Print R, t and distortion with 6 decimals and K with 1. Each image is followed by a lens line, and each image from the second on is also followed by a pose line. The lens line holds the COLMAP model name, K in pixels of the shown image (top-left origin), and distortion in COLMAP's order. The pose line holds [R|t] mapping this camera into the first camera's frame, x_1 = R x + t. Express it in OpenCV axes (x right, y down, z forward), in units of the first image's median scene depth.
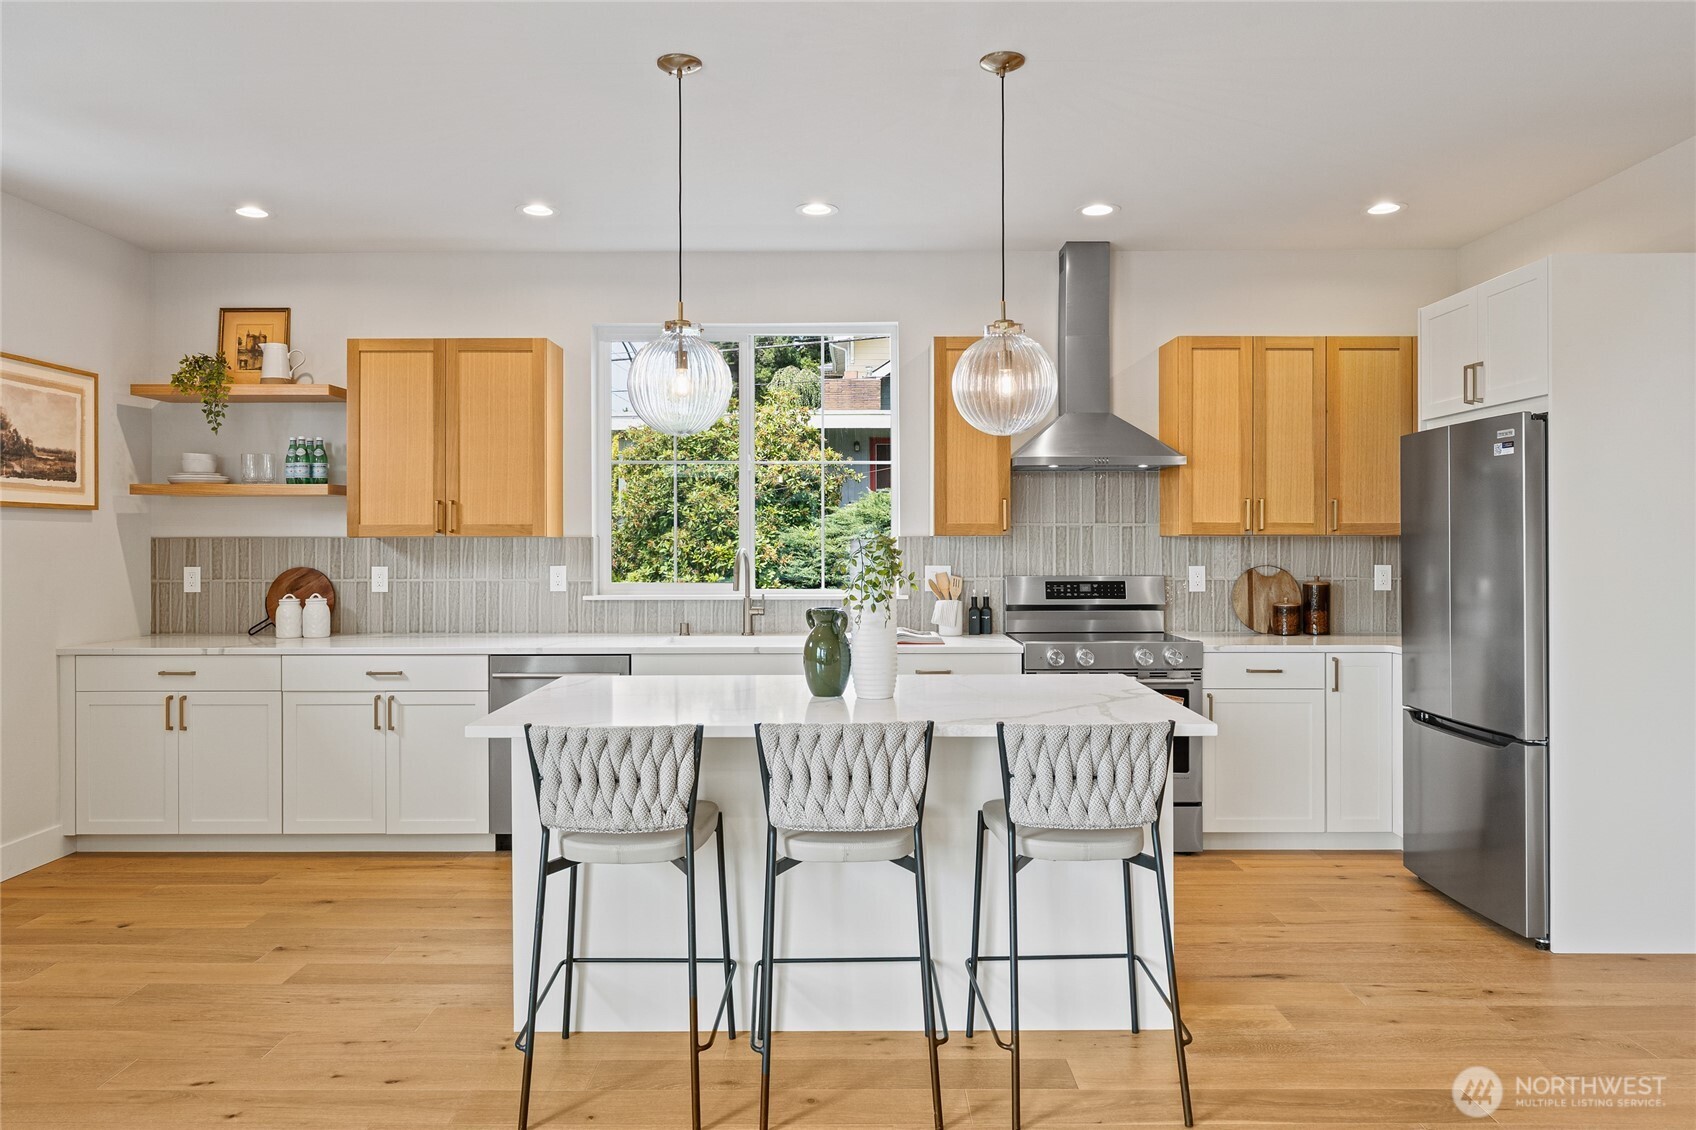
lens RADIAL K [[1127.5, 0, 831.4], [0, 1127.5, 536.9], [0, 0, 1]] dist [0.005879, 0.002165]
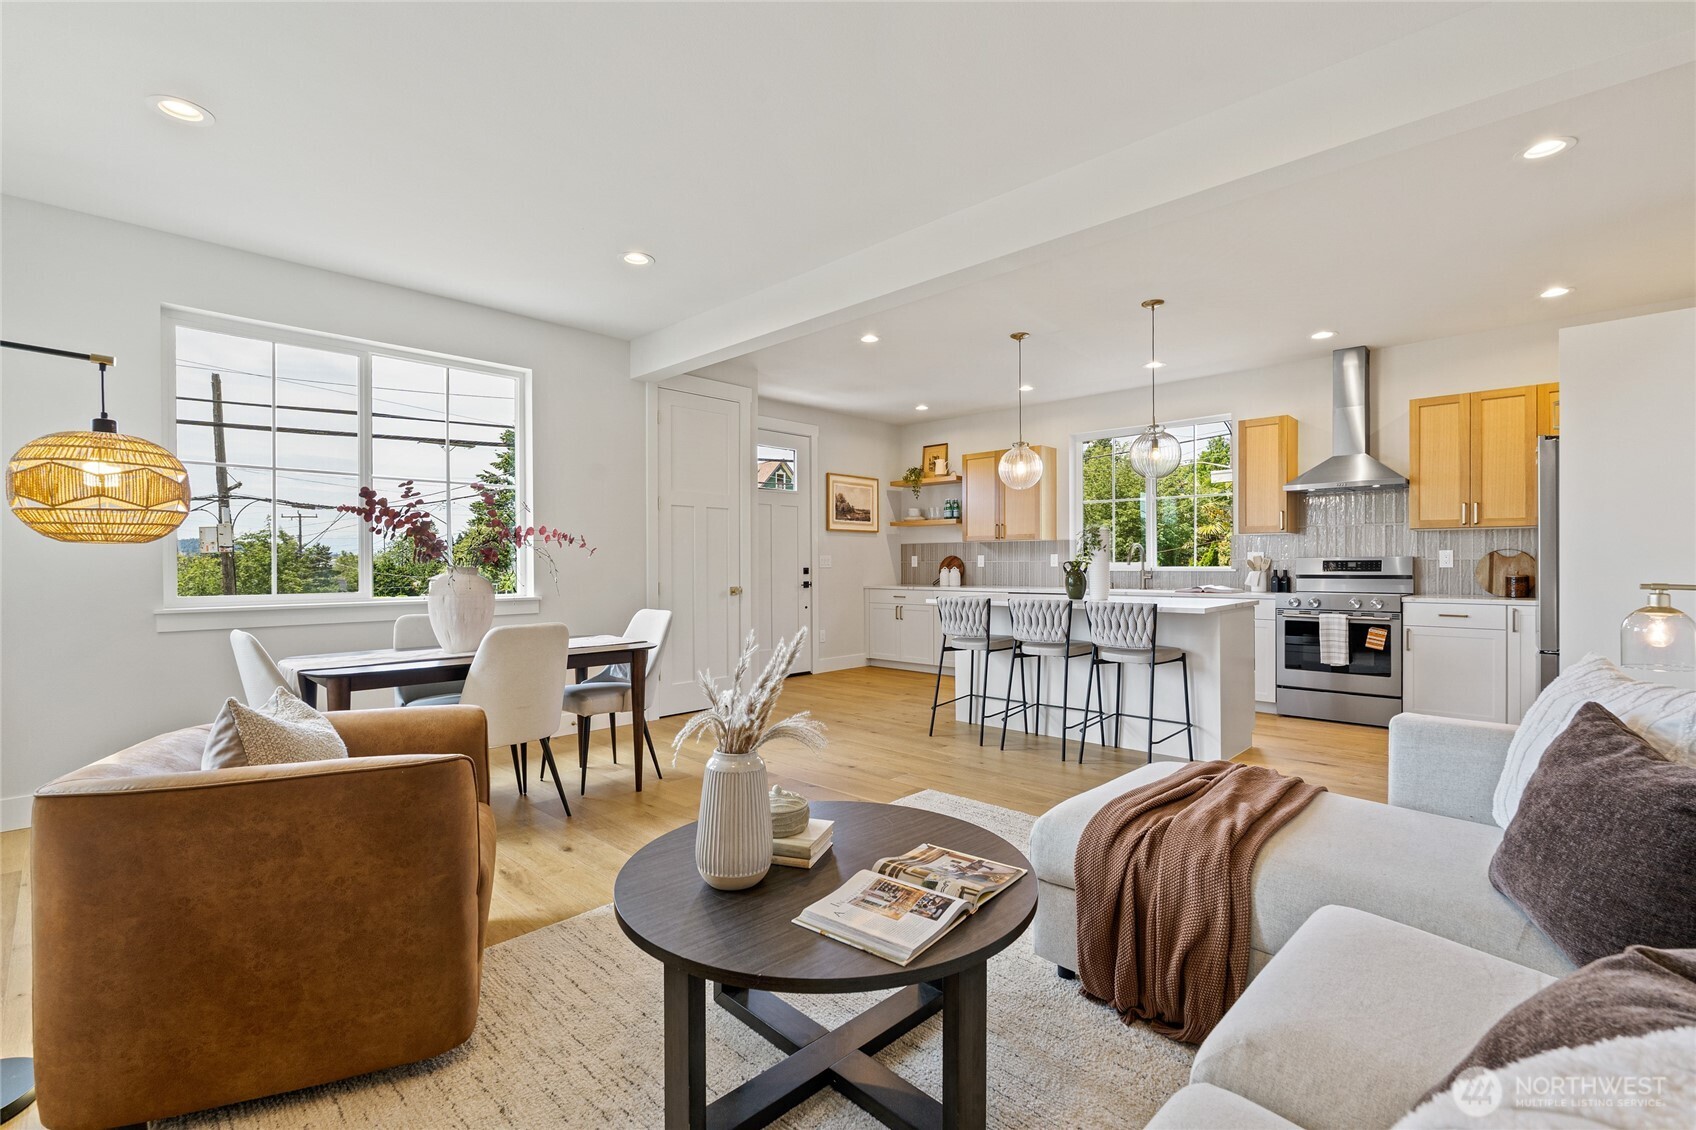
lens RADIAL K [[760.0, 0, 848.0], [0, 760.0, 565.0], [0, 0, 1]] dist [-0.000050, 0.000157]
pose [[0.727817, 0.000682, -0.685771, 0.451704], [0.001575, 0.999995, 0.002666, 0.042690], [0.685770, -0.003020, 0.727812, -0.276135]]
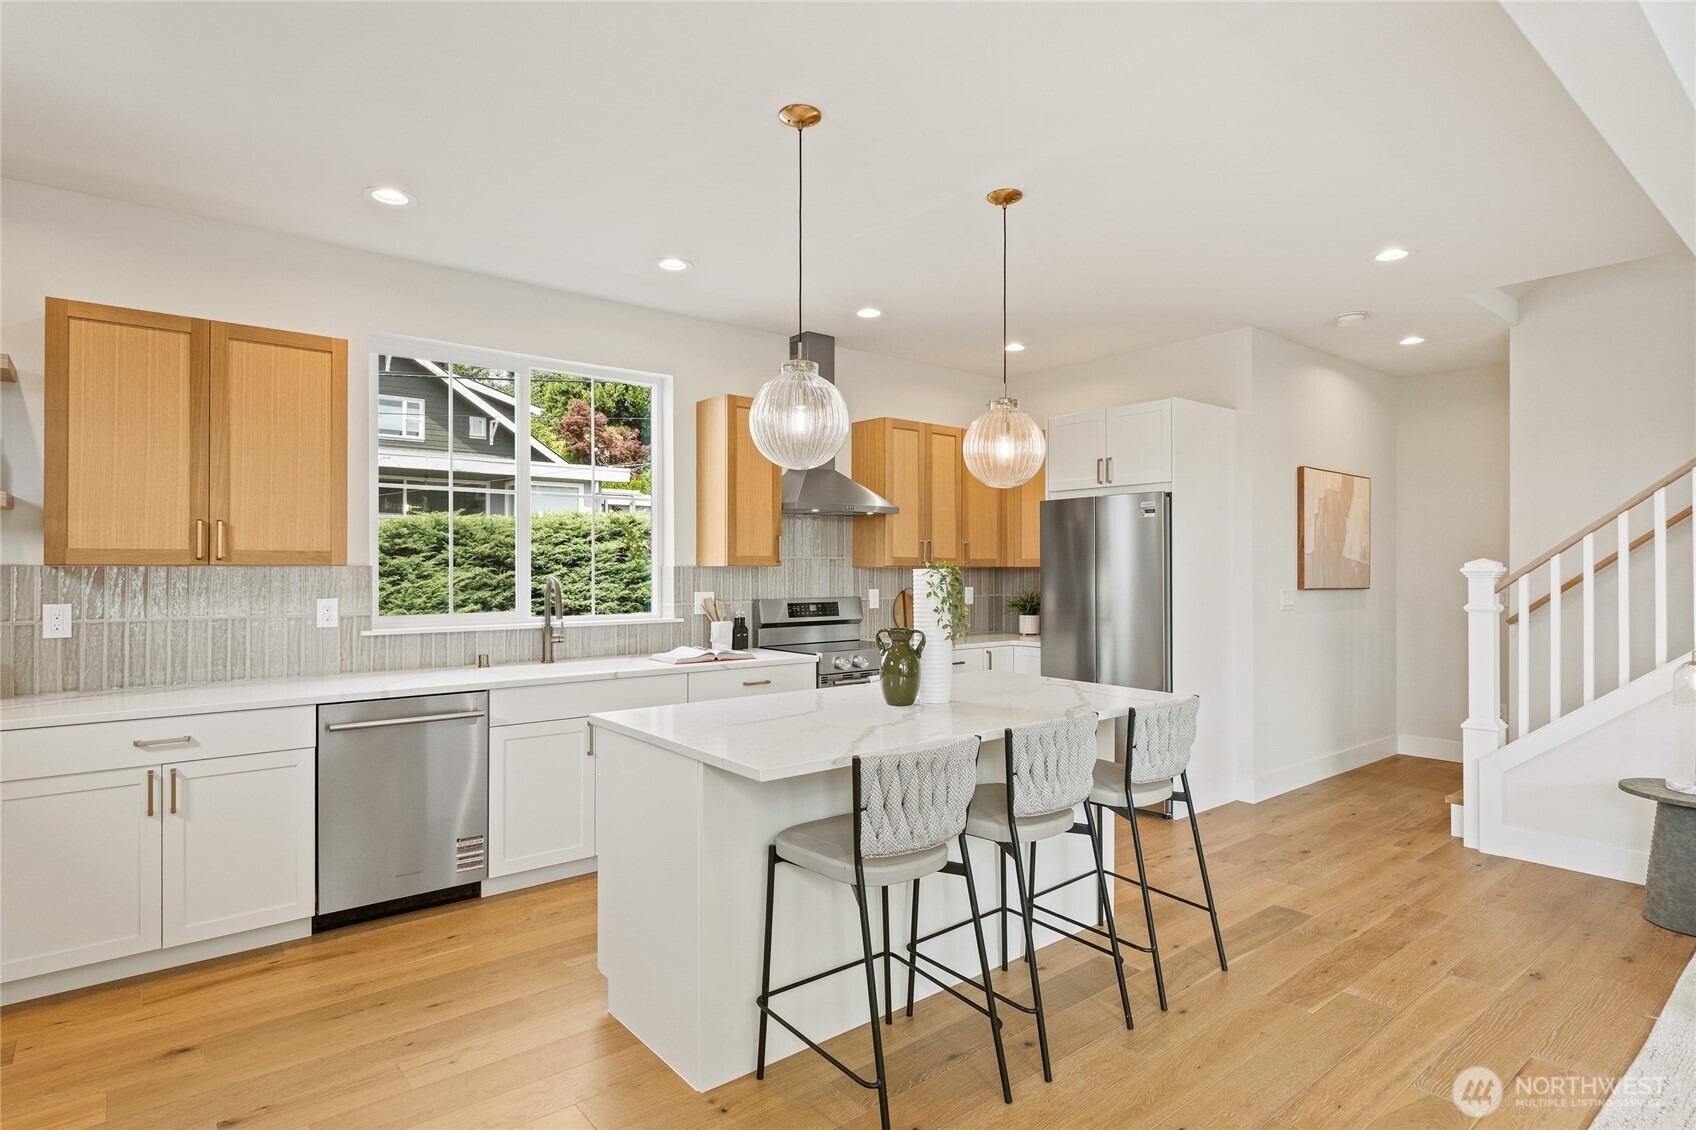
lens RADIAL K [[899.3, 0, 848.0], [0, 899.3, 565.0], [0, 0, 1]] dist [-0.001046, 0.000949]
pose [[0.766933, 0.004475, 0.641712, -0.397219], [-0.003390, 0.999990, -0.002922, 0.000251], [-0.641719, 0.000066, 0.766940, 0.207908]]
